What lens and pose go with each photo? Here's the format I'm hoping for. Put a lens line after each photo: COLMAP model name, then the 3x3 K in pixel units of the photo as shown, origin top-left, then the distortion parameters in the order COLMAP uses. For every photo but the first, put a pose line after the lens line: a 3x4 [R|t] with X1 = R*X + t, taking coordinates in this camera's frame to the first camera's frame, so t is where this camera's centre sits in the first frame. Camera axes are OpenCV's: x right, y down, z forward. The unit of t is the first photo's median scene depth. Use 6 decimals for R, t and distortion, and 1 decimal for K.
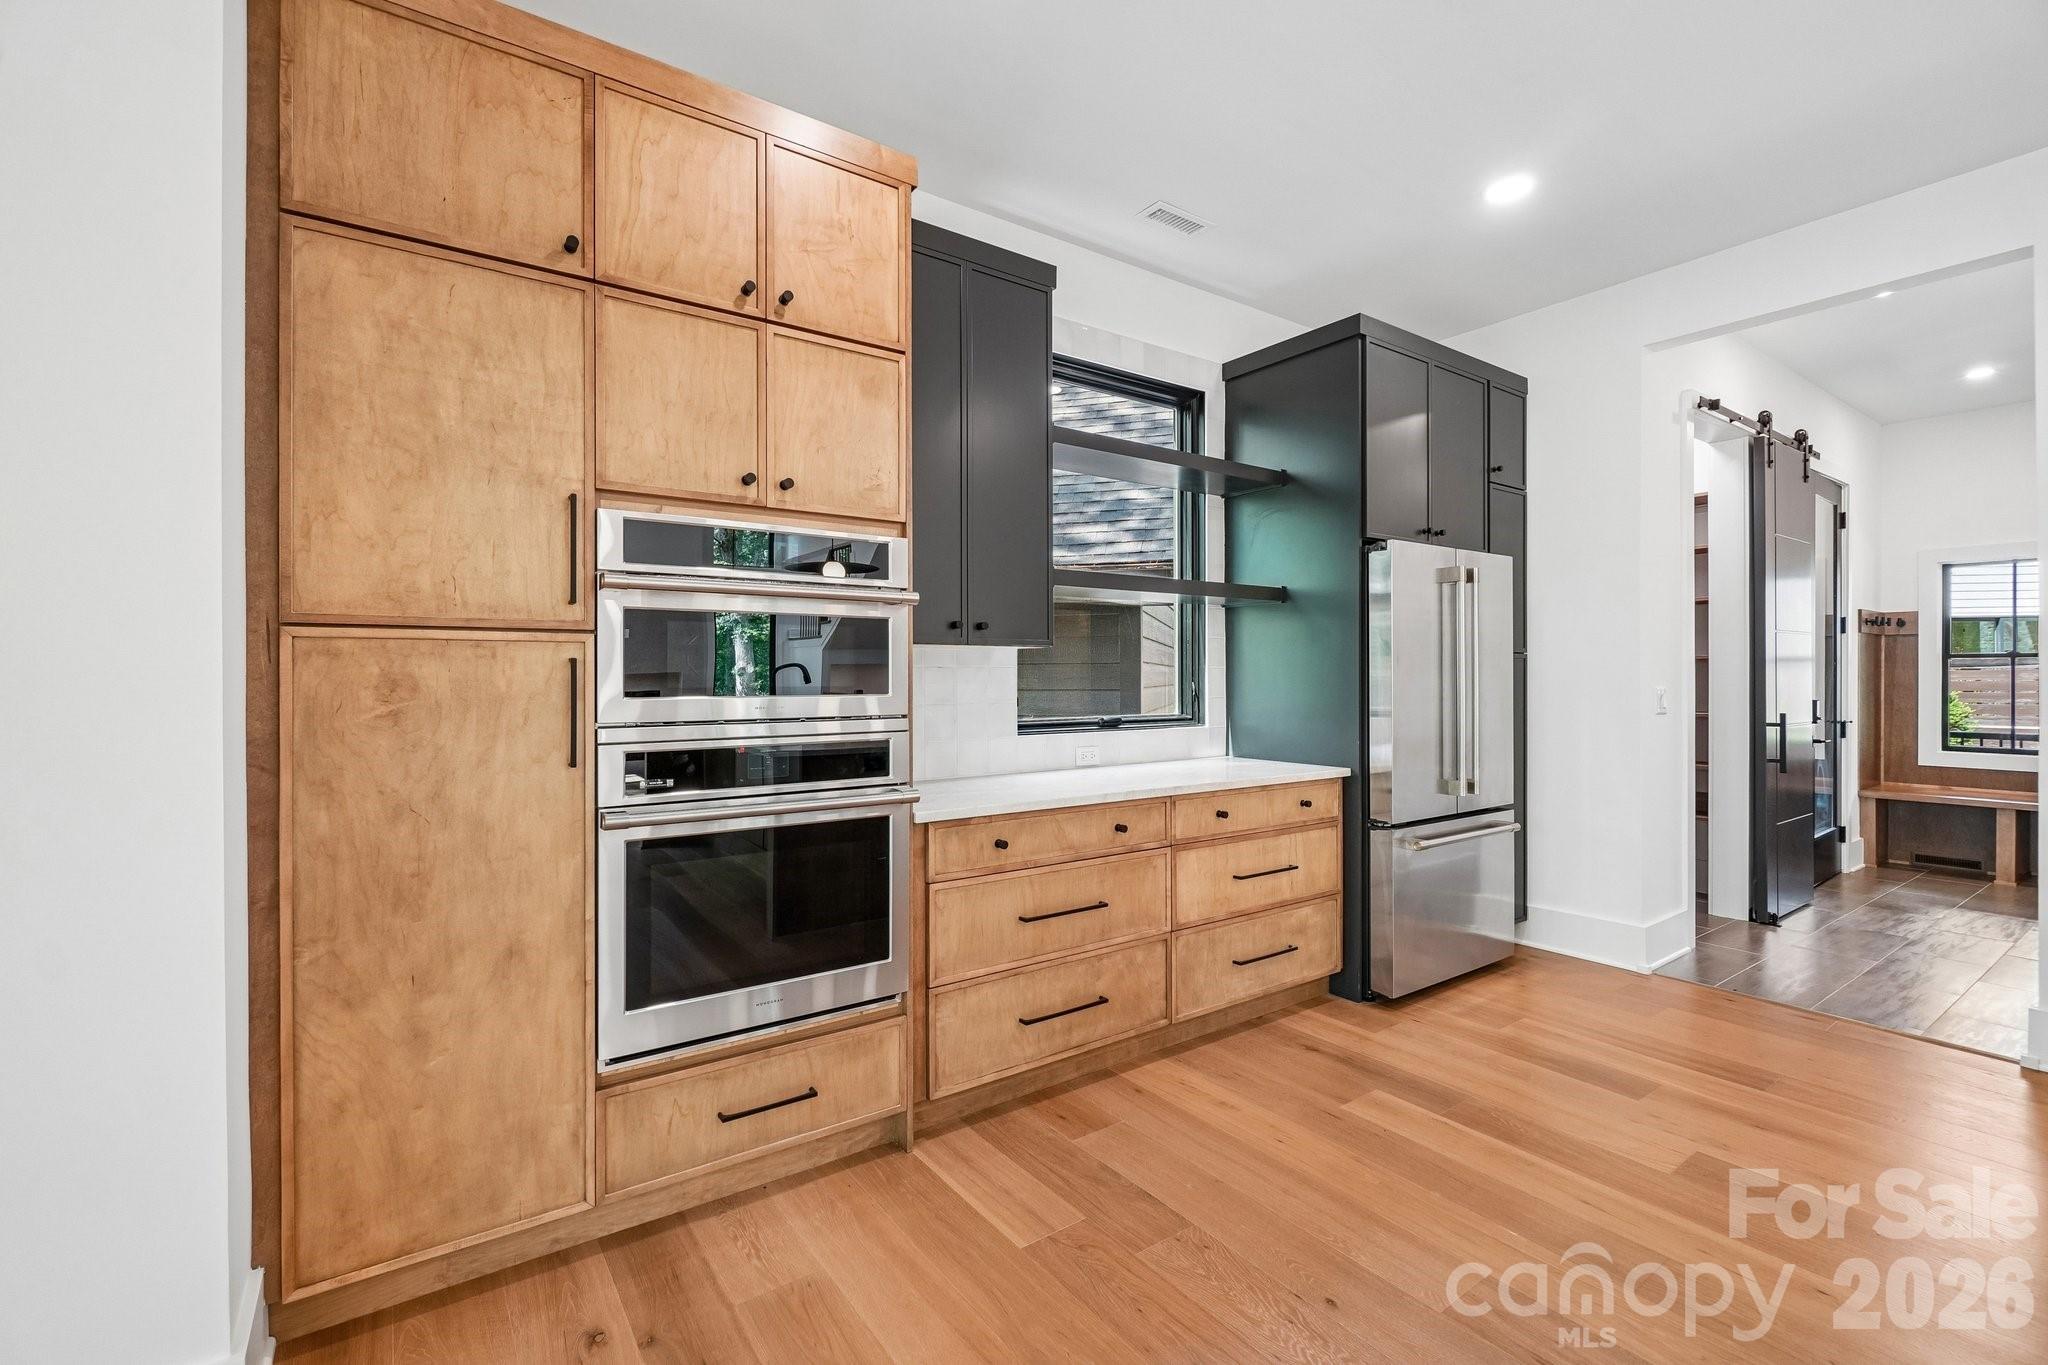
lens RADIAL K [[898.3, 0, 1006.3], [0, 898.3, 675.4], [0, 0, 1]] dist [-0.002748, 0.000146]
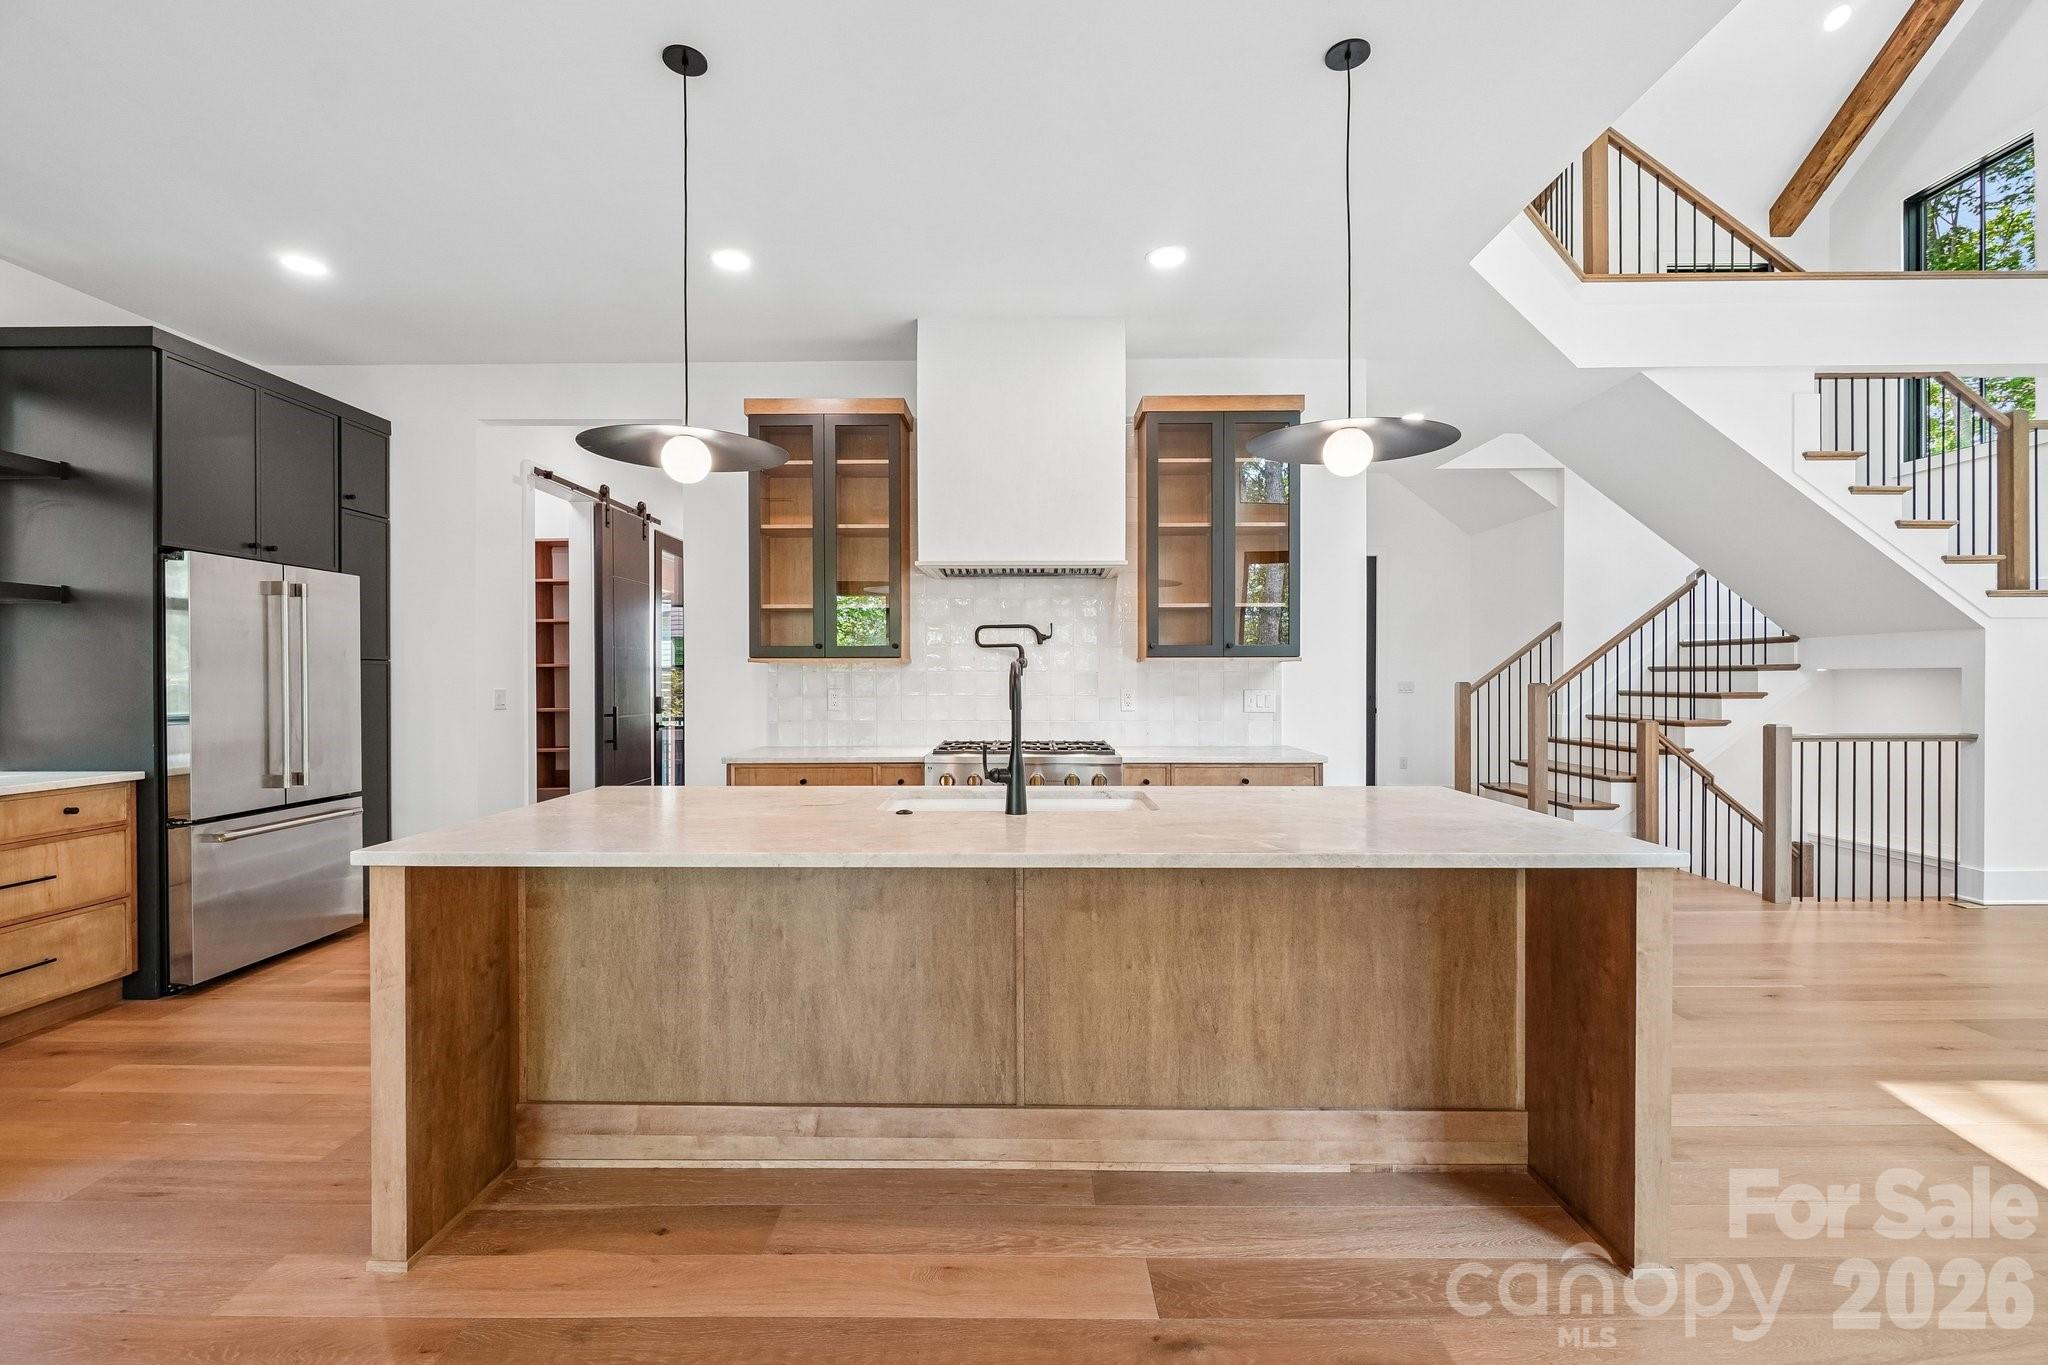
lens RADIAL K [[898.3, 0, 1027.3], [0, 898.3, 679.9], [0, 0, 1]] dist [-0.002748, 0.000146]
pose [[0.571848, -0.002318, 0.820357, 0.183742], [0.001686, 0.999997, 0.001651, 0.000629], [-0.820358, 0.000439, 0.571850, -0.593251]]
